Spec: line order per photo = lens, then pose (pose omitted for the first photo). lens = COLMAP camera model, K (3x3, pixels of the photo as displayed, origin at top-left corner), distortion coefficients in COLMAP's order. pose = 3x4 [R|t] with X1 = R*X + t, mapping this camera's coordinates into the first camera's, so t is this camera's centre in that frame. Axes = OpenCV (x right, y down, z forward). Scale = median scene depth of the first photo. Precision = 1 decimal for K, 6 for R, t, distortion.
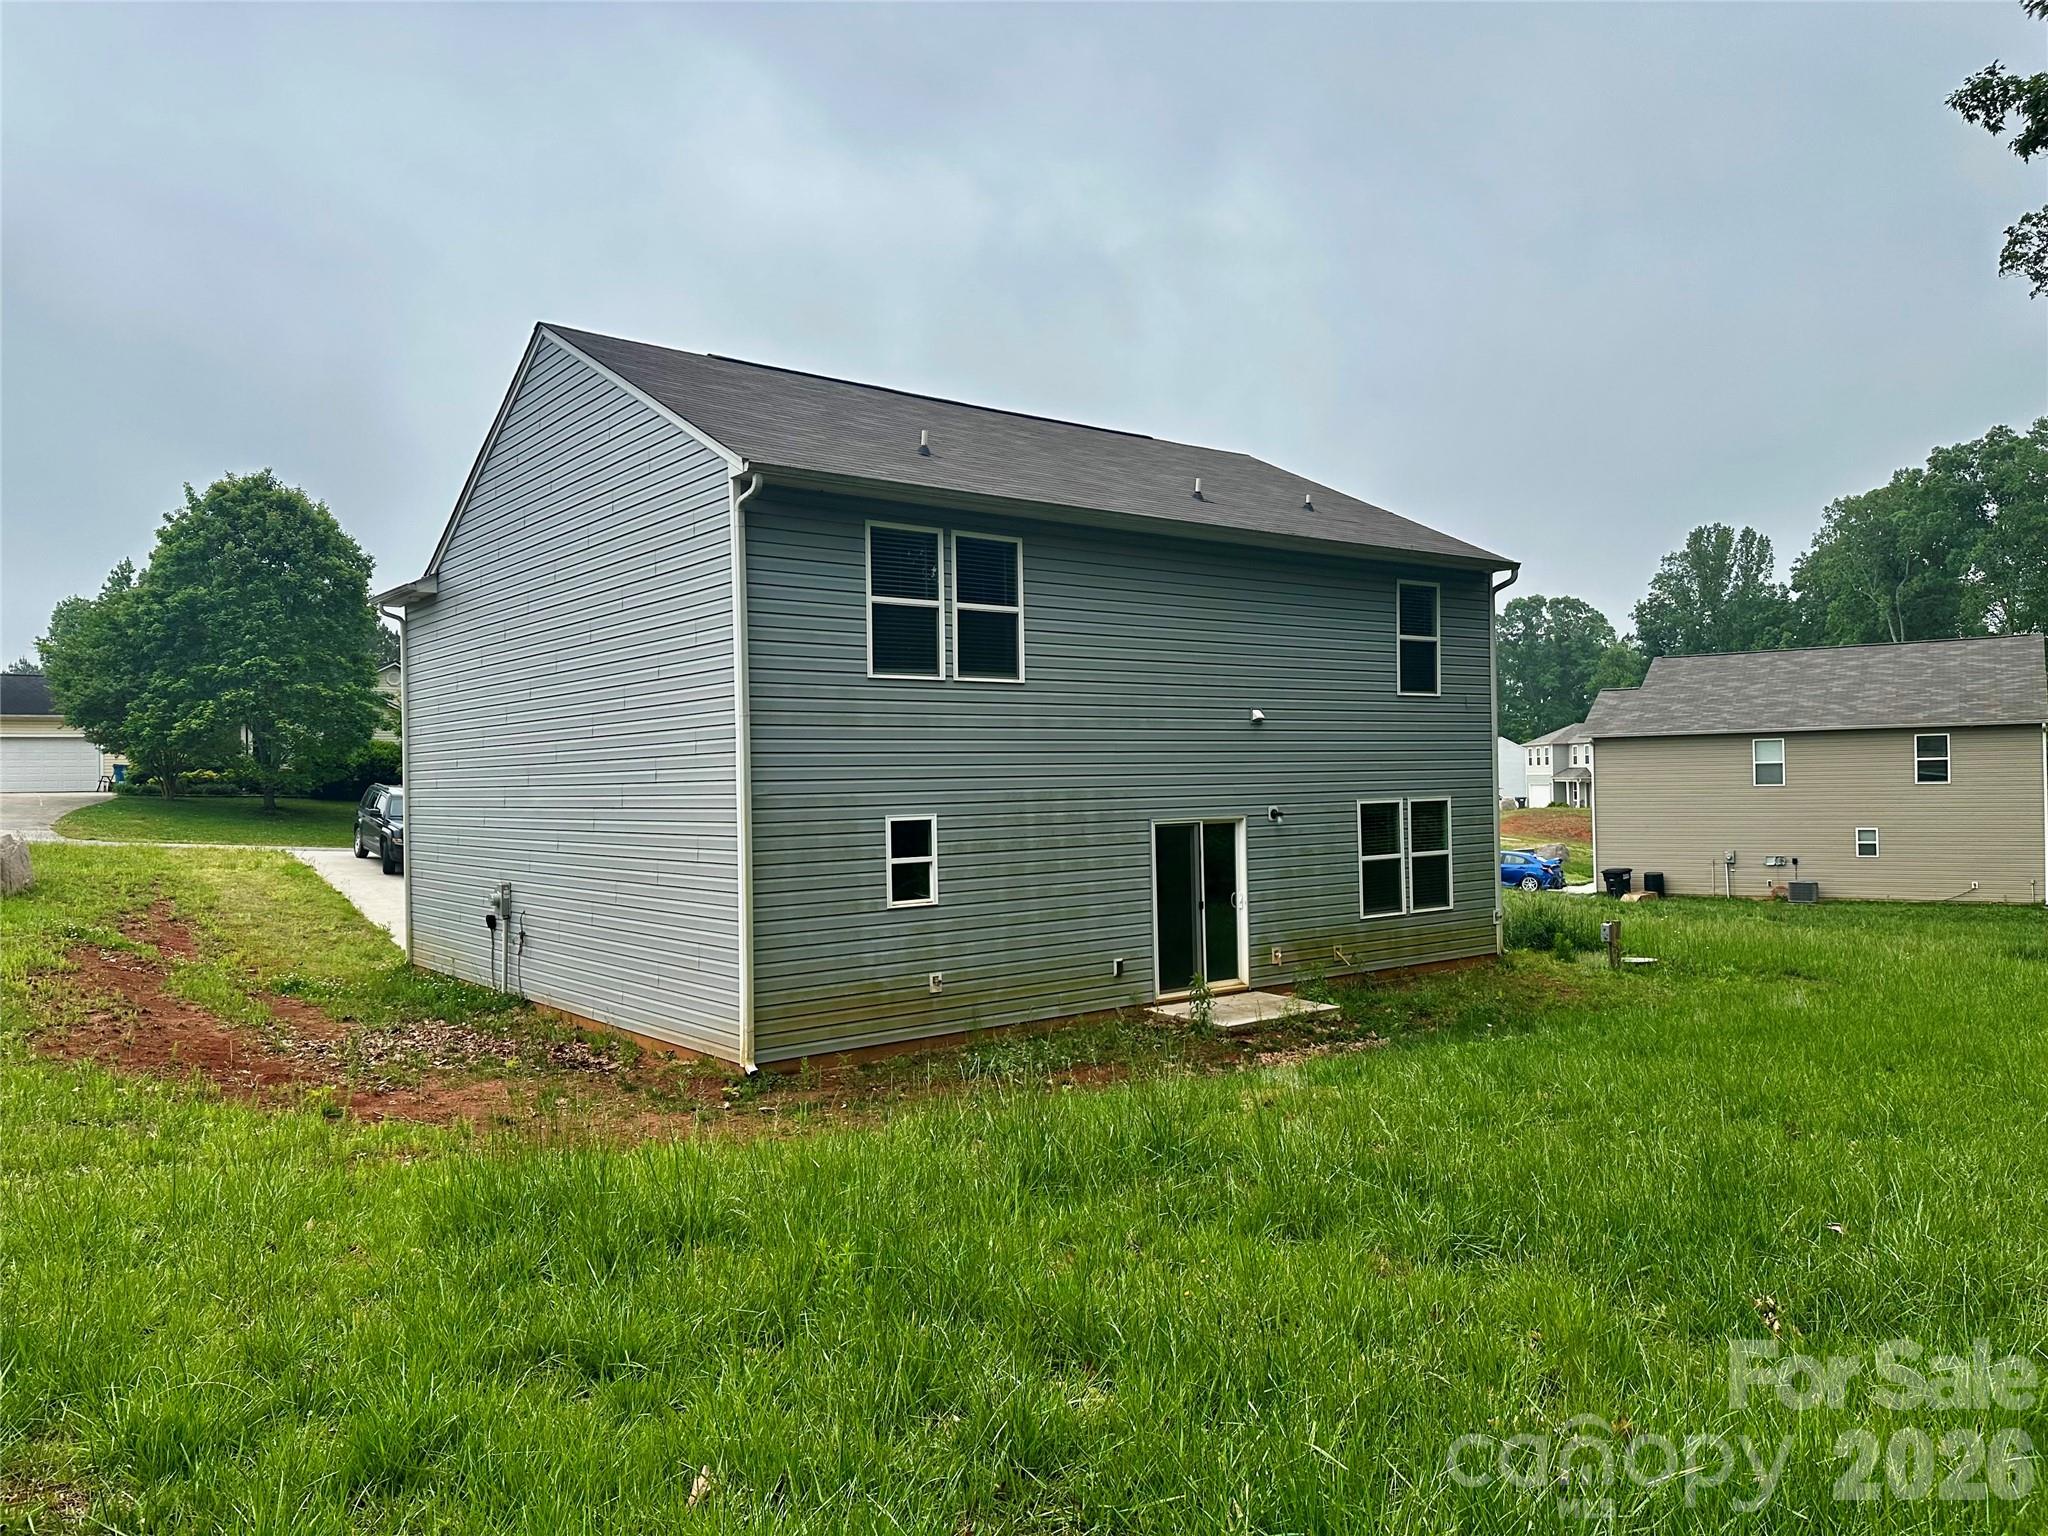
lens RADIAL K [[1439.6, 0, 1023.3], [0, 1439.6, 772.5], [0, 0, 1]] dist [0.080146, -0.002541]
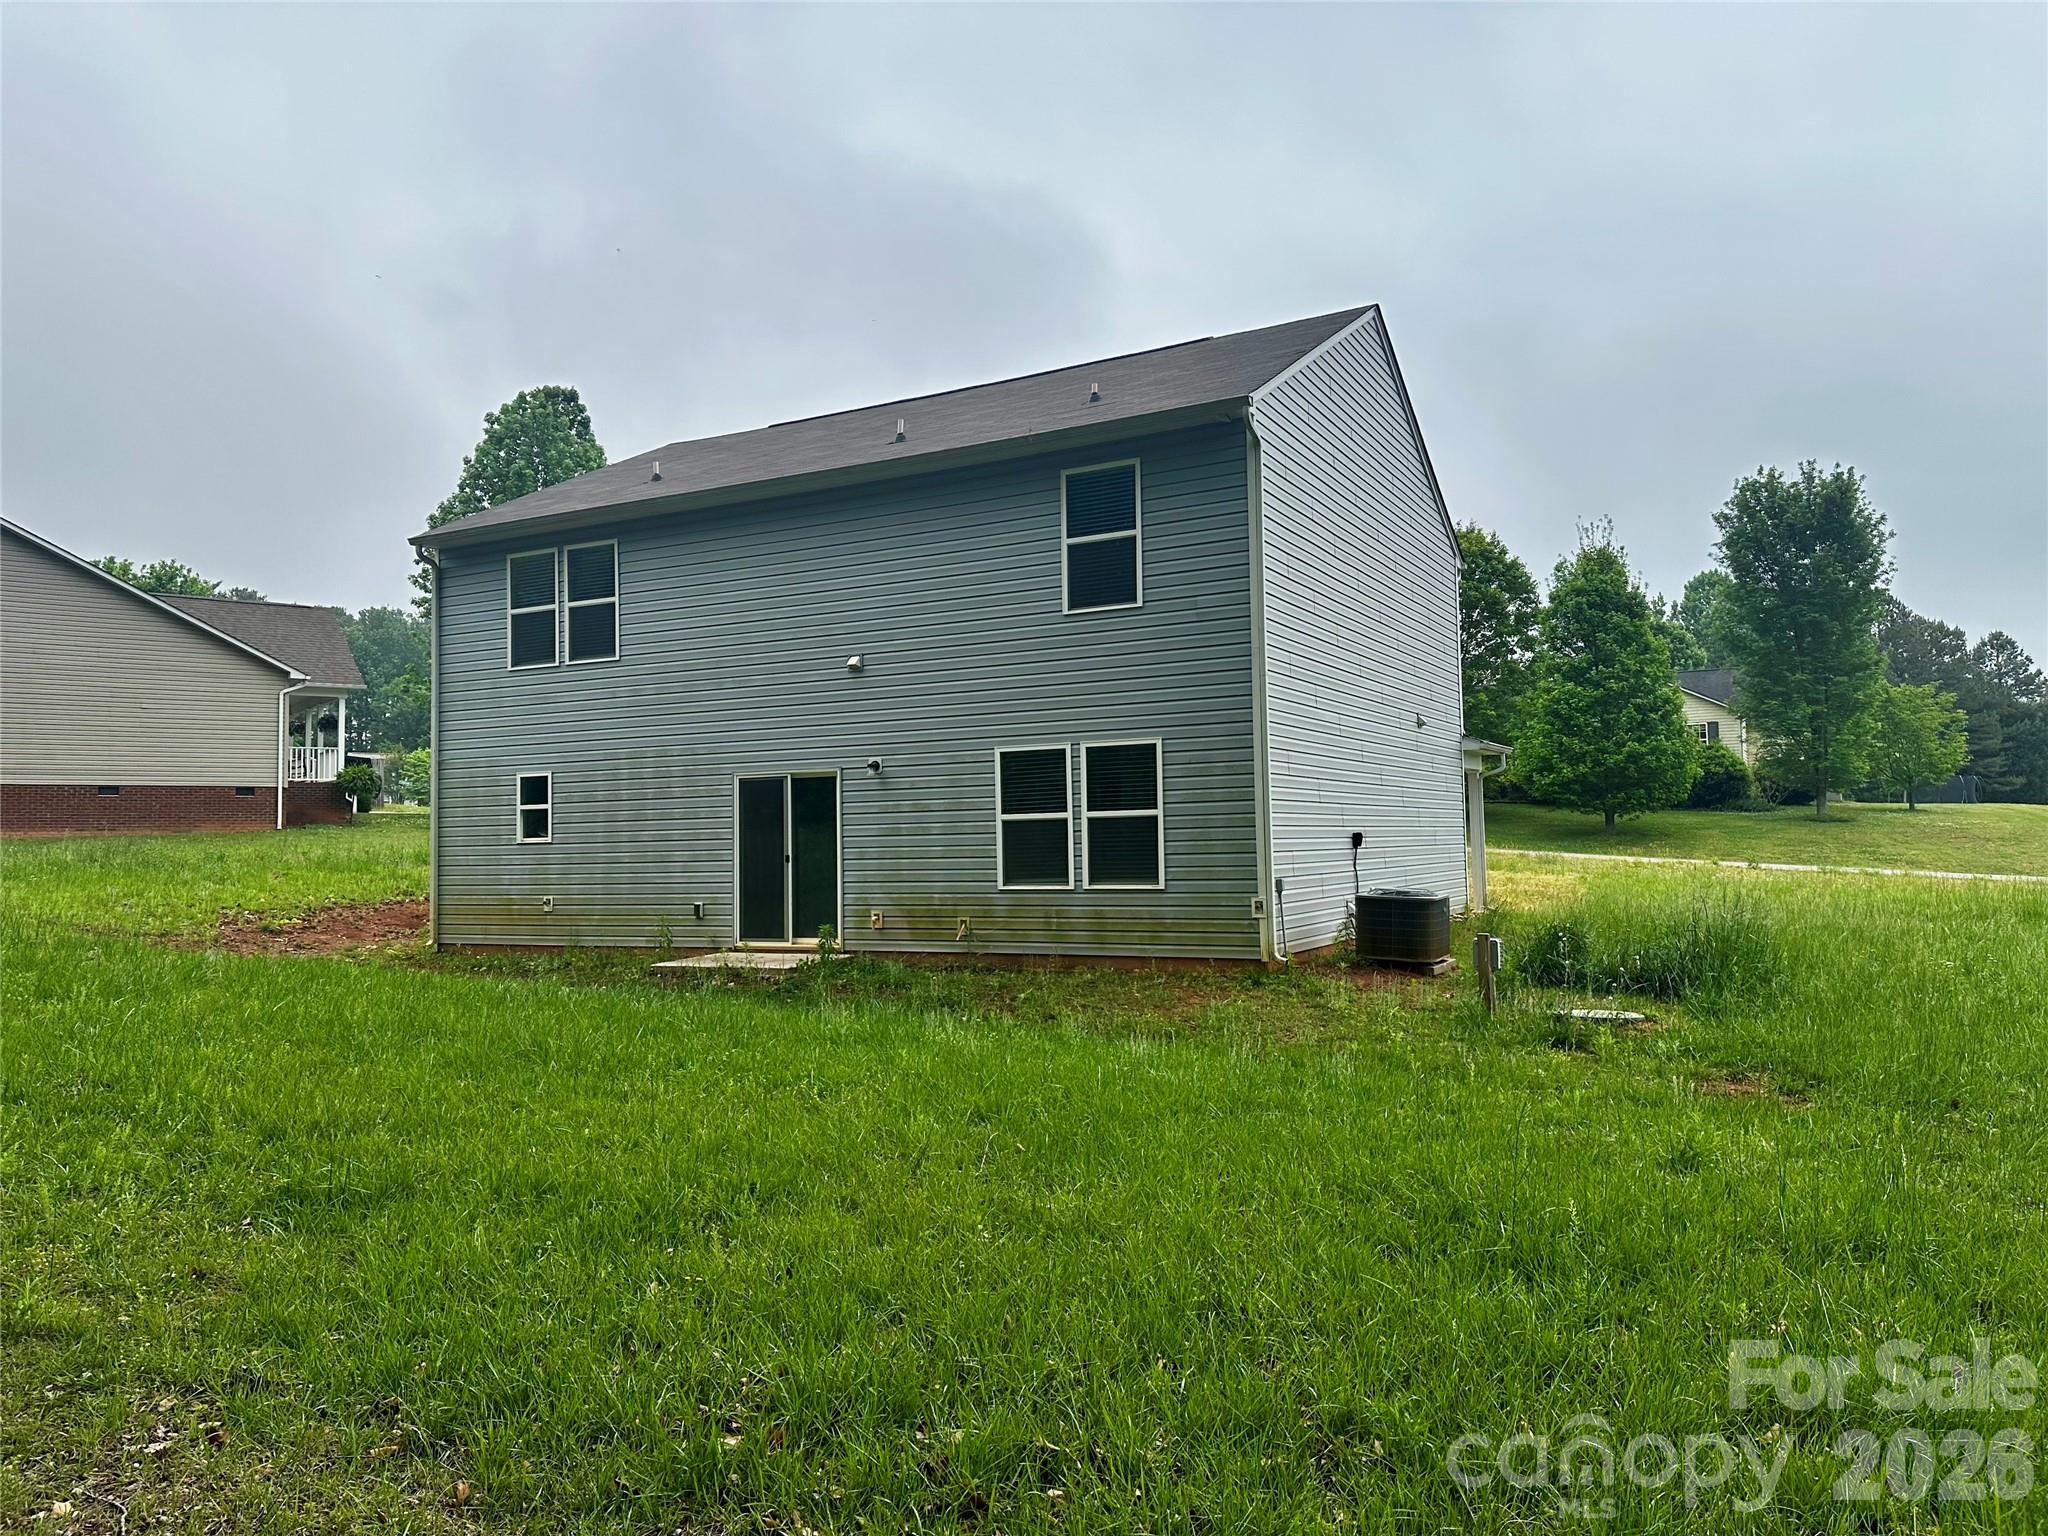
lens RADIAL K [[1439.6, 0, 1026.3], [0, 1439.6, 766.1], [0, 0, 1]] dist [0.080146, -0.002541]
pose [[0.399675, -0.037102, -0.915906, 1.038224], [0.017156, 0.999308, -0.032994, 0.059621], [0.916496, -0.002527, 0.400035, 0.703930]]
